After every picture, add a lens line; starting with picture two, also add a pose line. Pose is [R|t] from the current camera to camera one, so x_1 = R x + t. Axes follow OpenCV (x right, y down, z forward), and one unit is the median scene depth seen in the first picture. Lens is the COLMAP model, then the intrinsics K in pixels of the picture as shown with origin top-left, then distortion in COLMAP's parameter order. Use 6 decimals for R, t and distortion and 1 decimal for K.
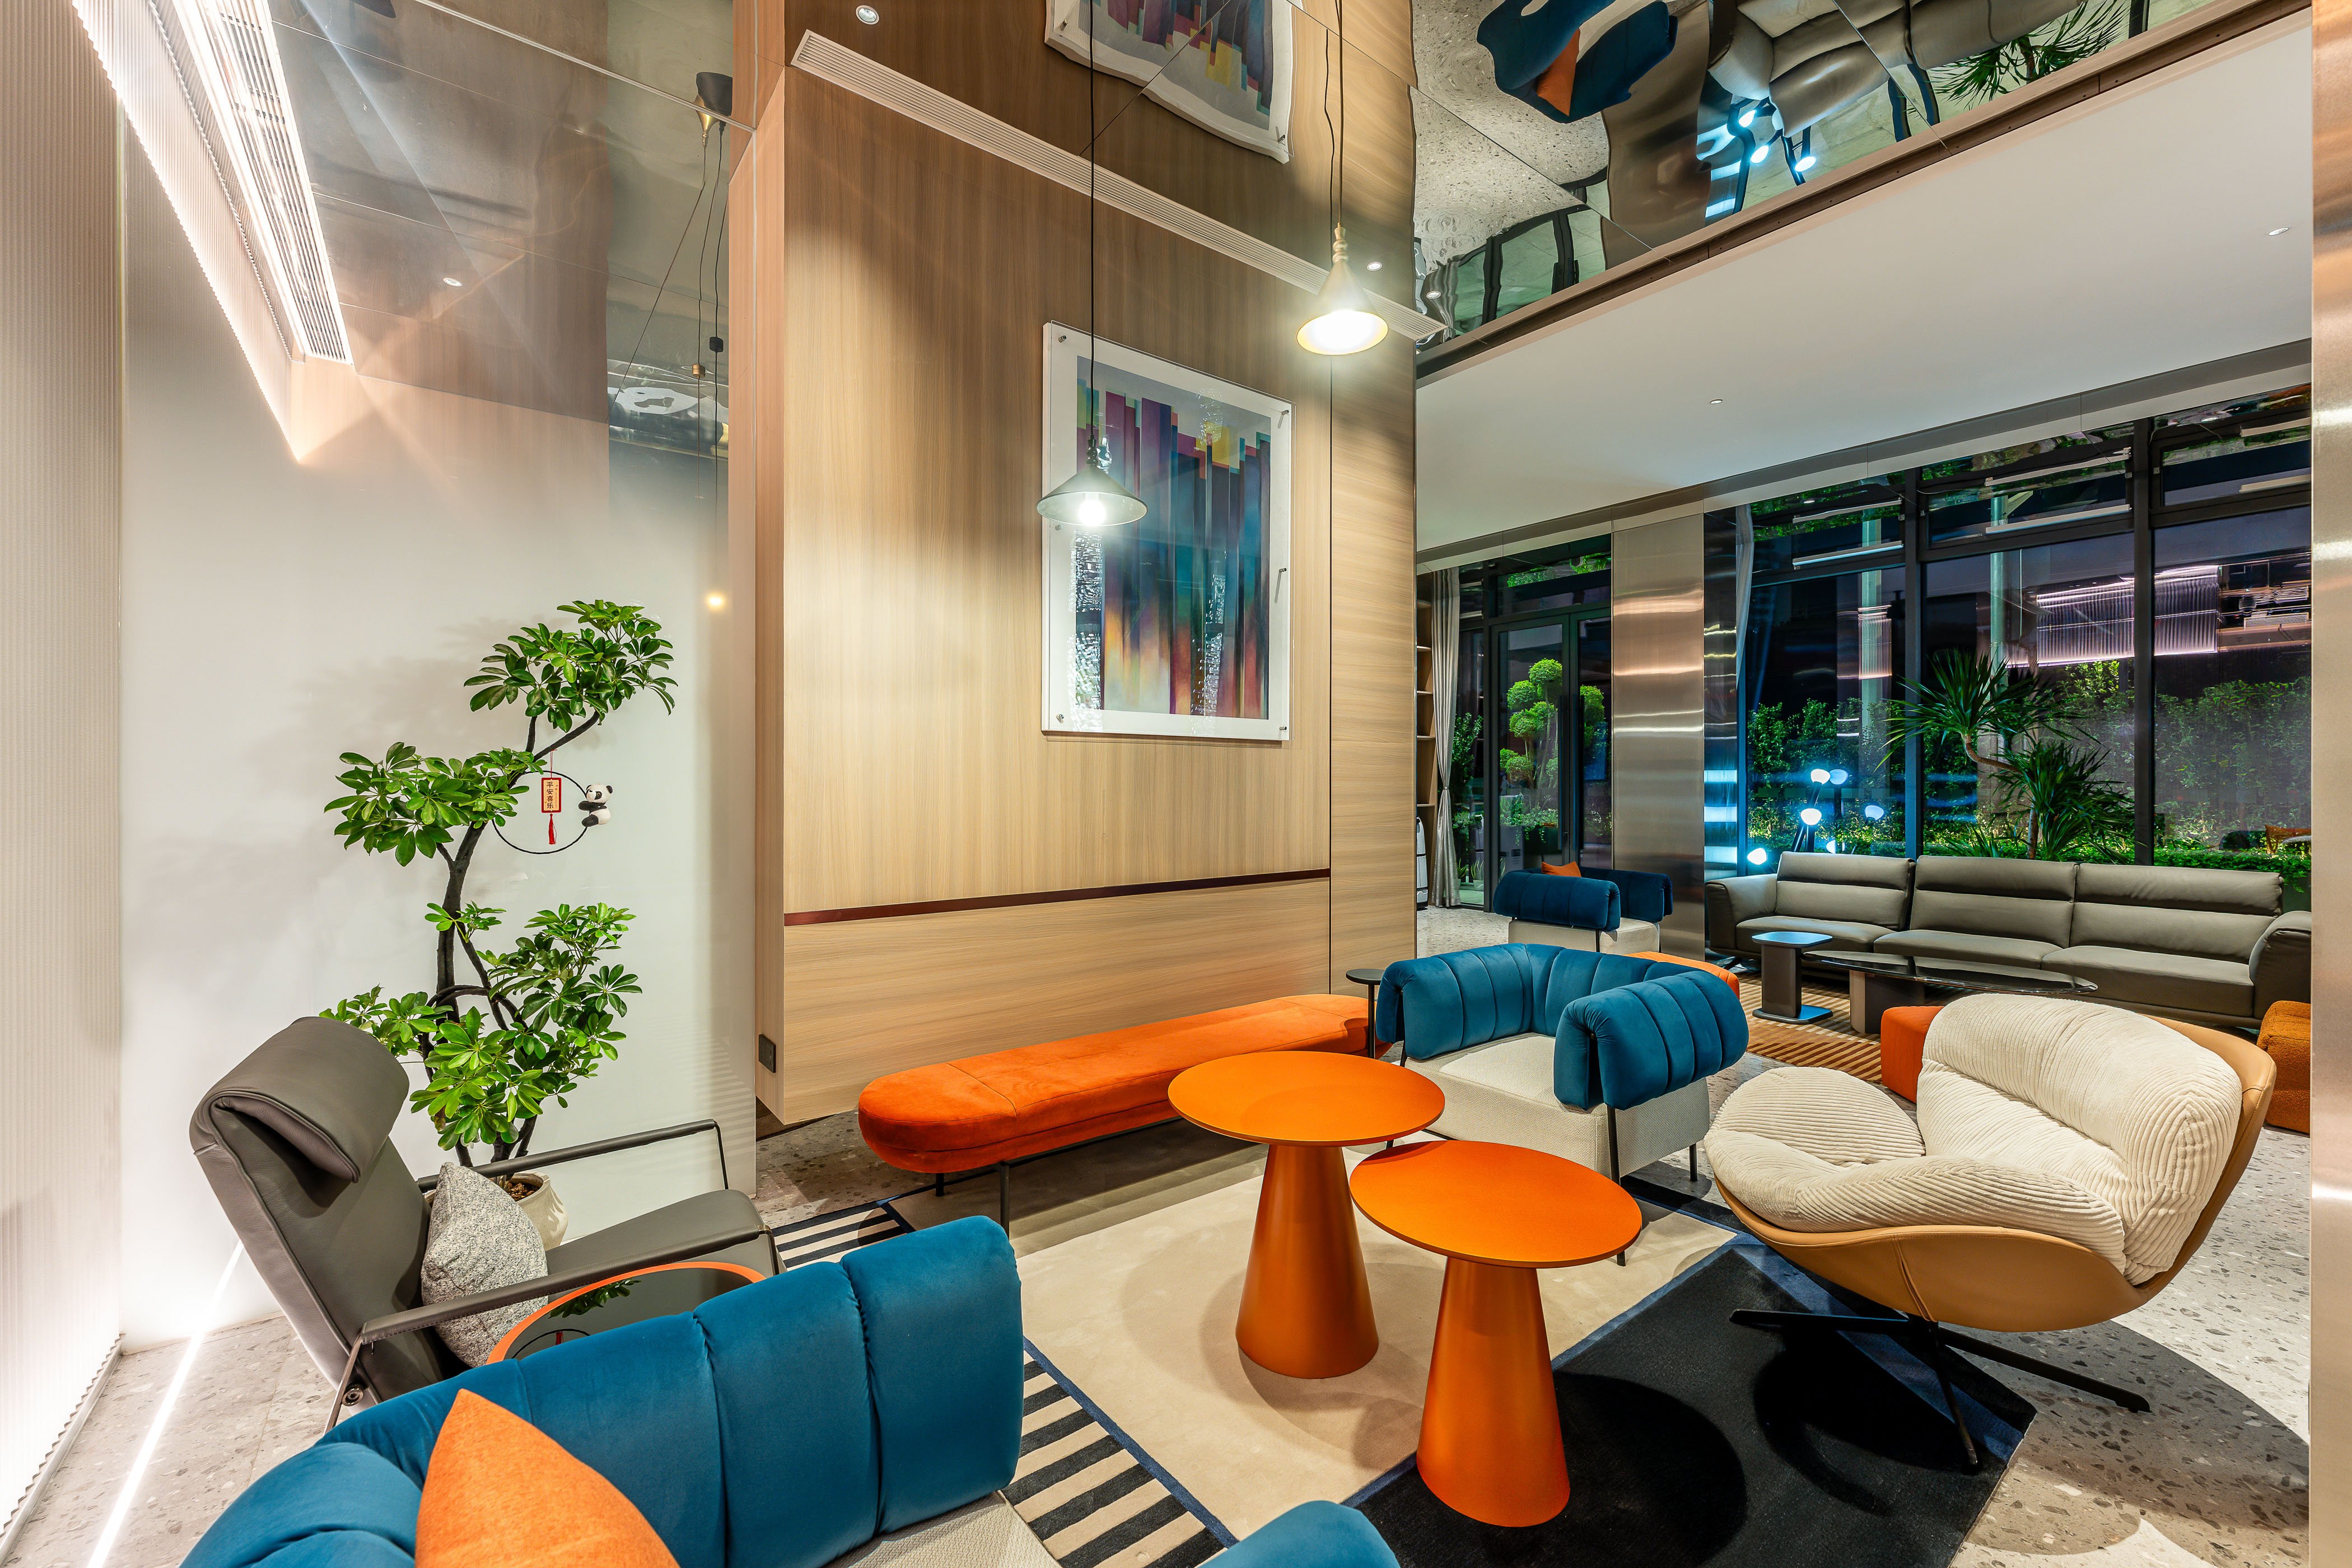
lens RADIAL K [[953.7, 0, 1199.9], [0, 953.7, 780.5], [0, 0, 1]] dist [-0.000543, -0.000065]
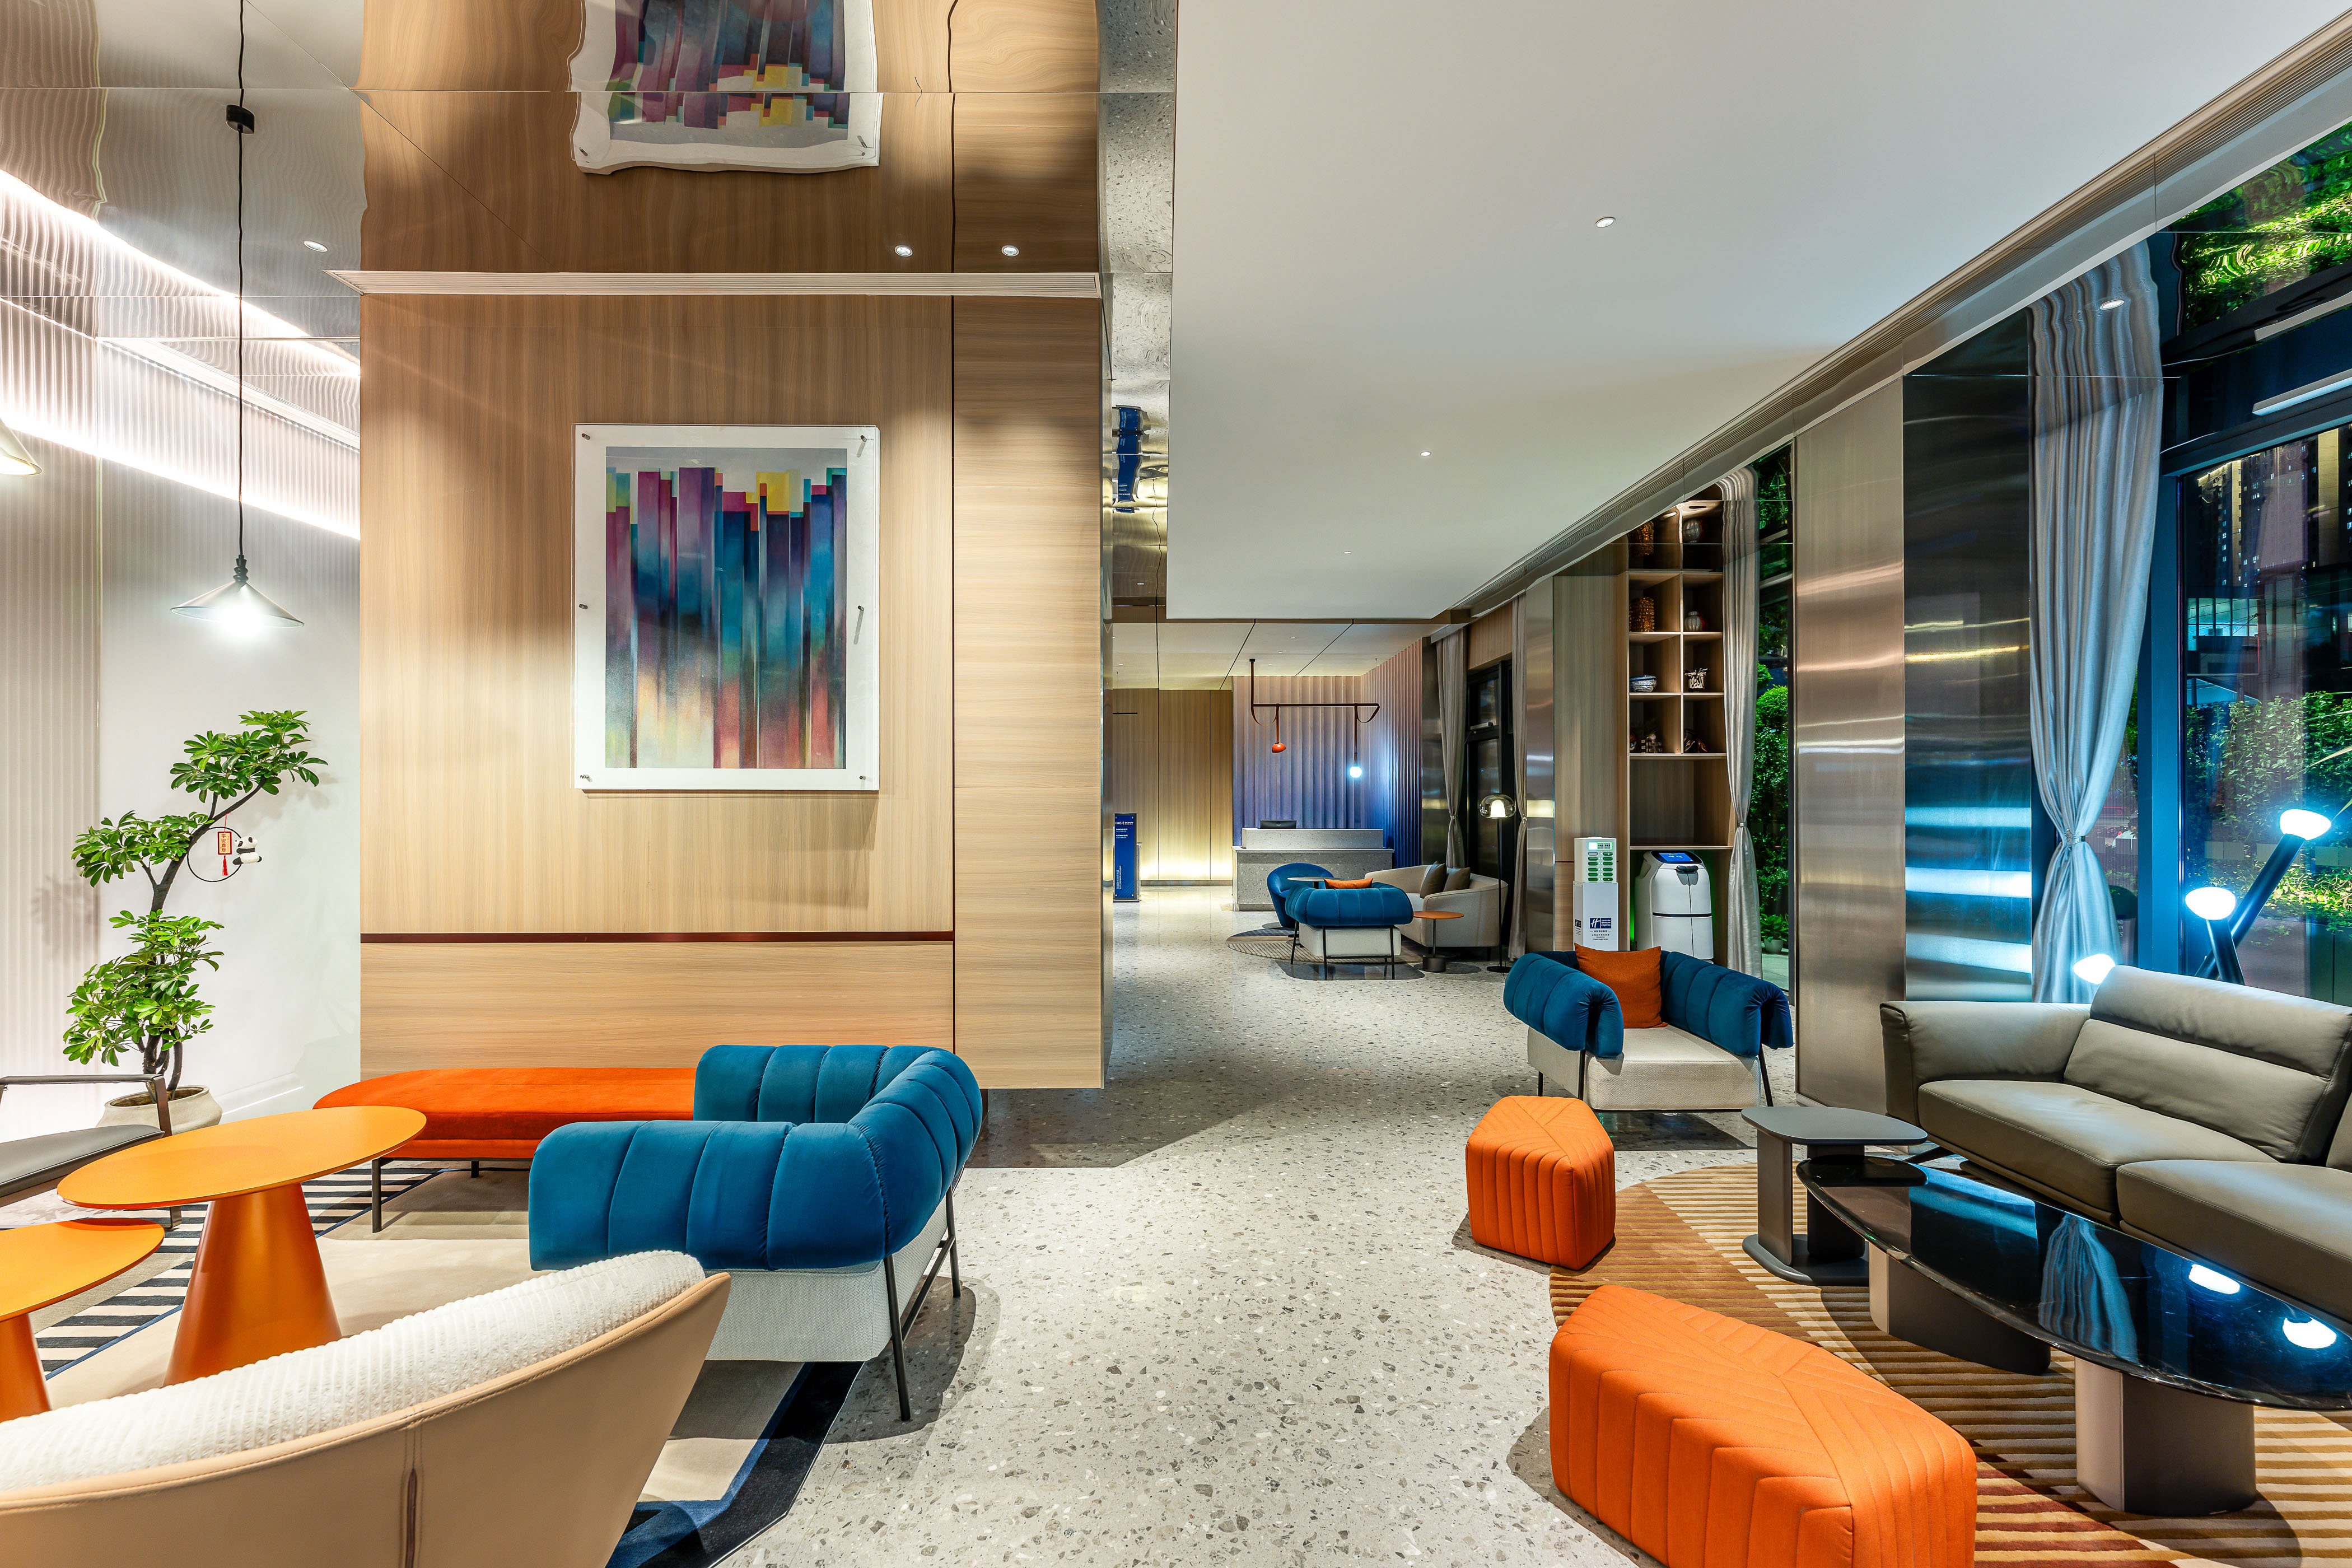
lens RADIAL K [[946.4, 0, 1171.0], [0, 946.4, 795.5], [0, 0, 1]] dist [-0.000023, -0.000039]
pose [[0.795035, -0.000384, -0.606563, 0.995447], [0.000889, 0.999999, 0.000533, -0.041935], [0.606562, -0.000963, 0.795035, 0.501111]]
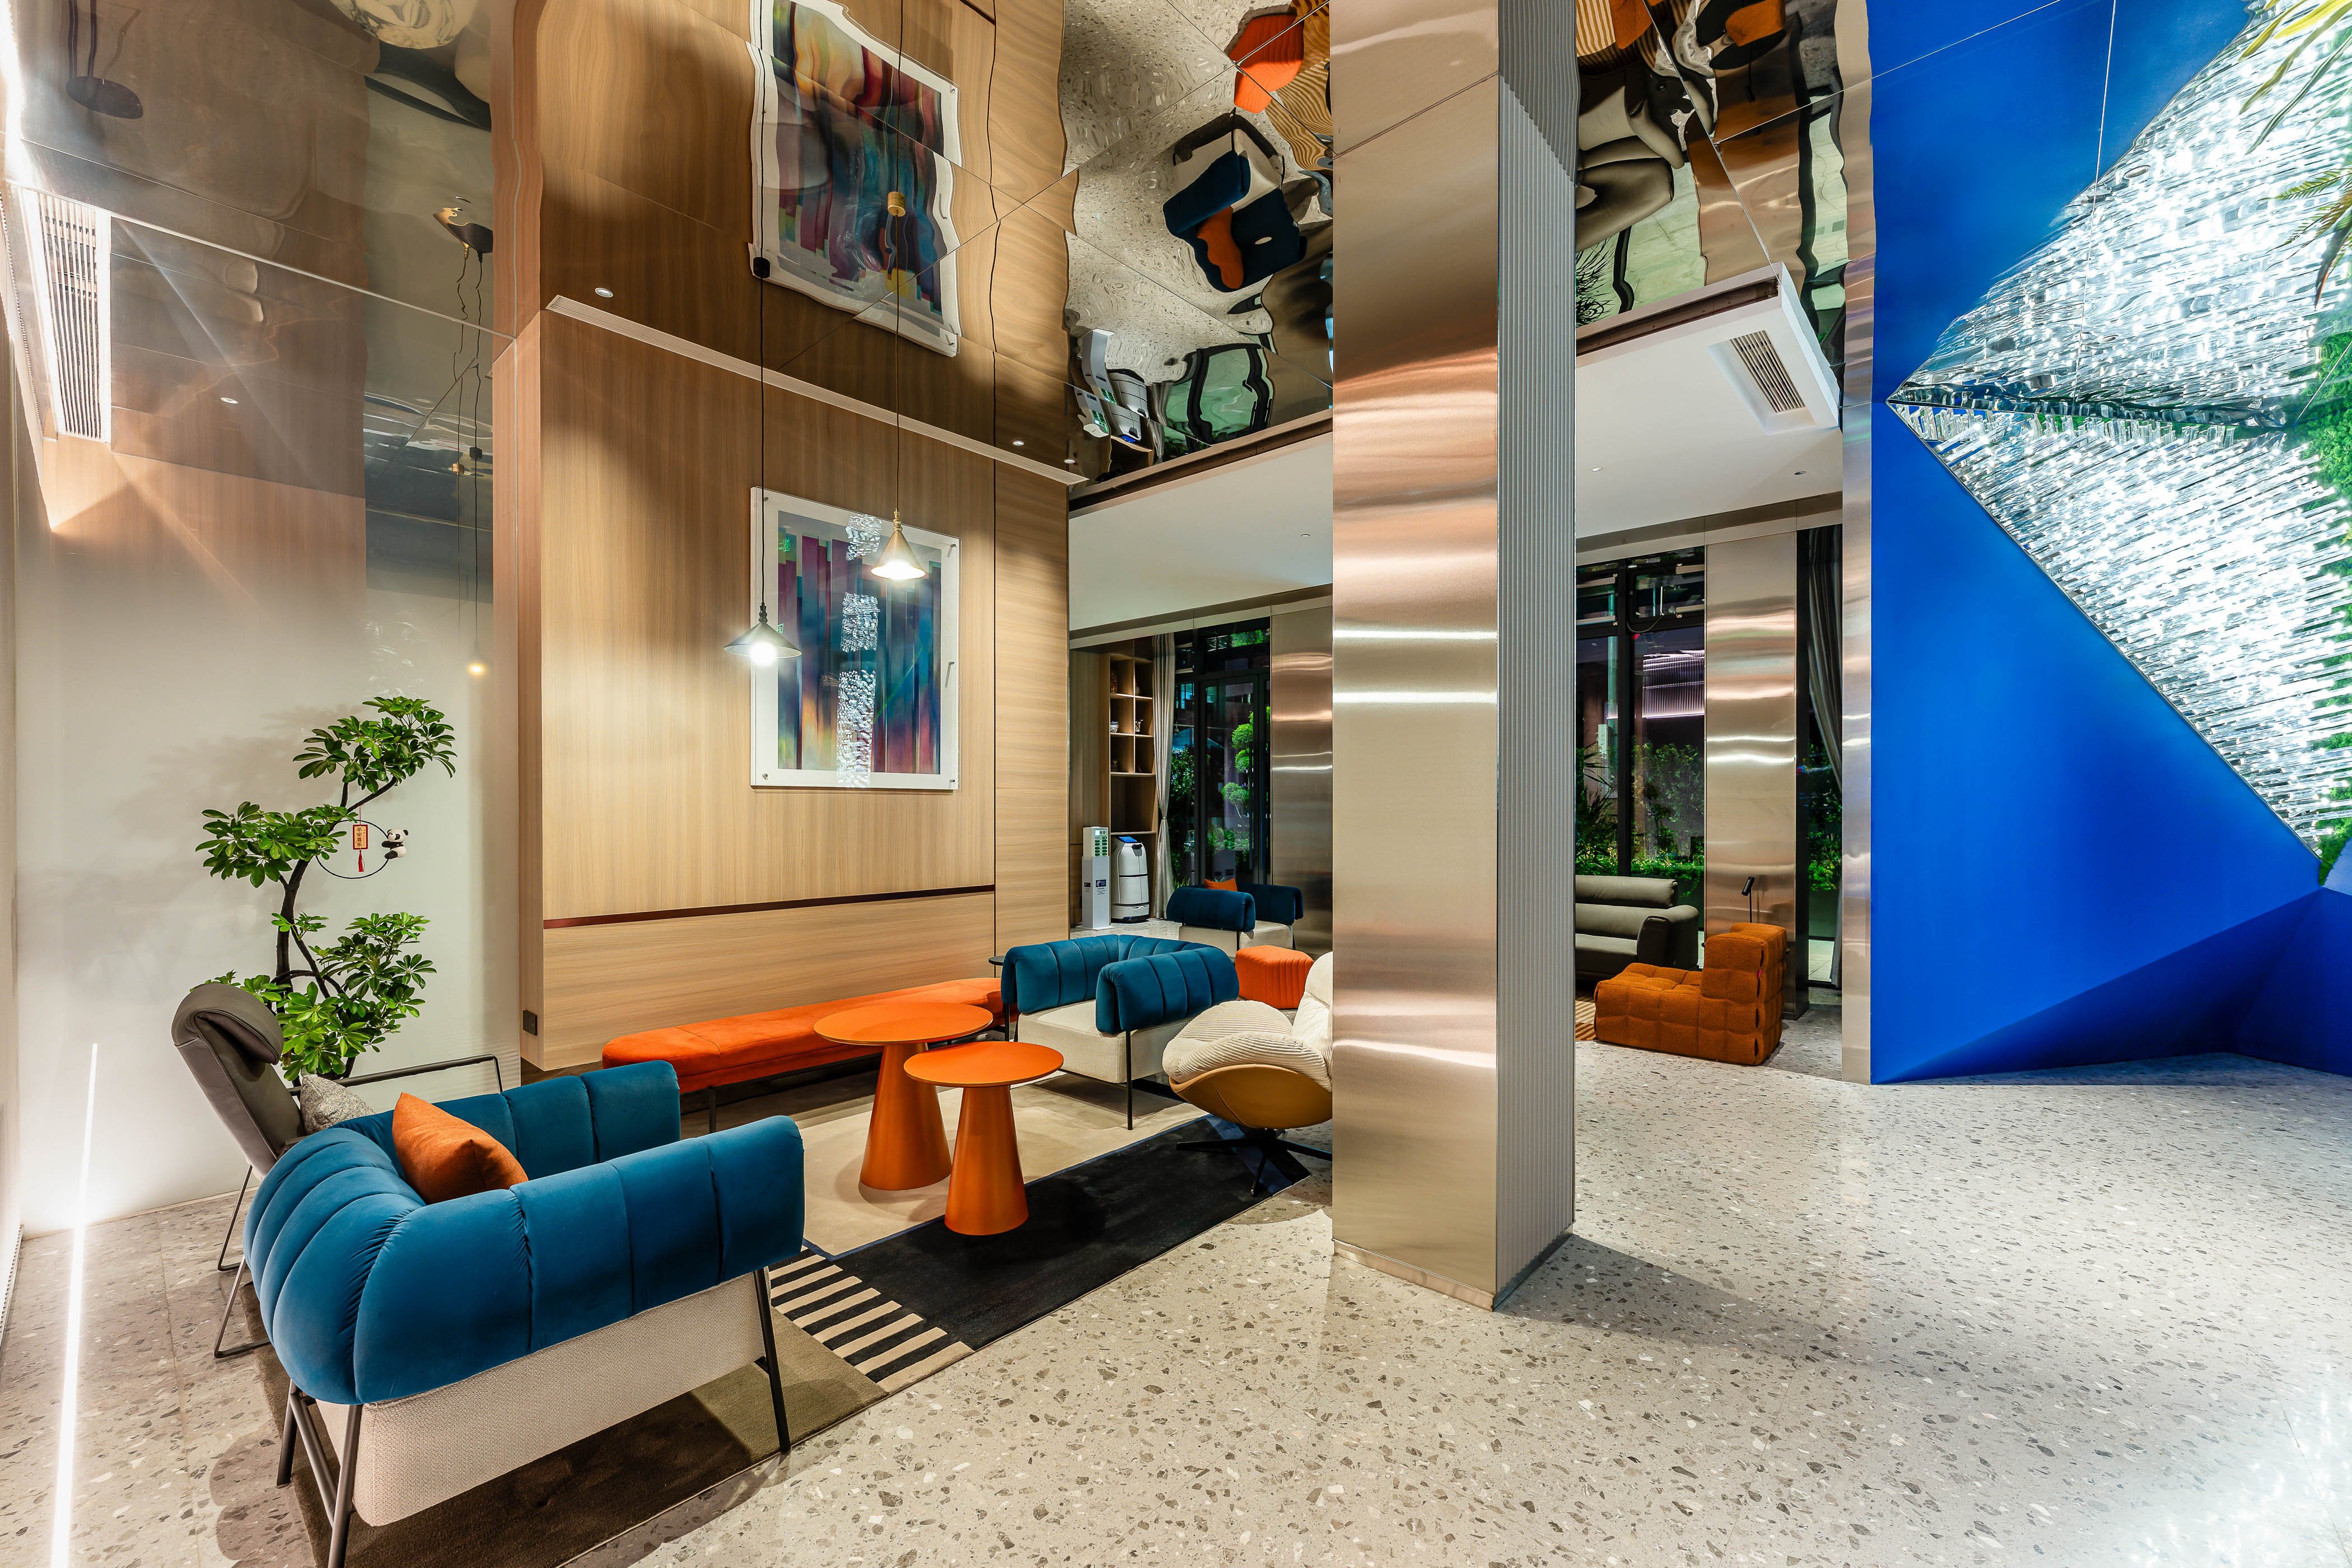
lens RADIAL K [[952.4, 0, 1184.2], [0, 952.4, 814.2], [0, 0, 1]] dist [0.000428, 0.000069]
pose [[0.982885, -0.000300, 0.184217, 0.181072], [-0.001668, 0.999943, 0.010531, -0.024783], [-0.184210, -0.010658, 0.982829, -0.427637]]
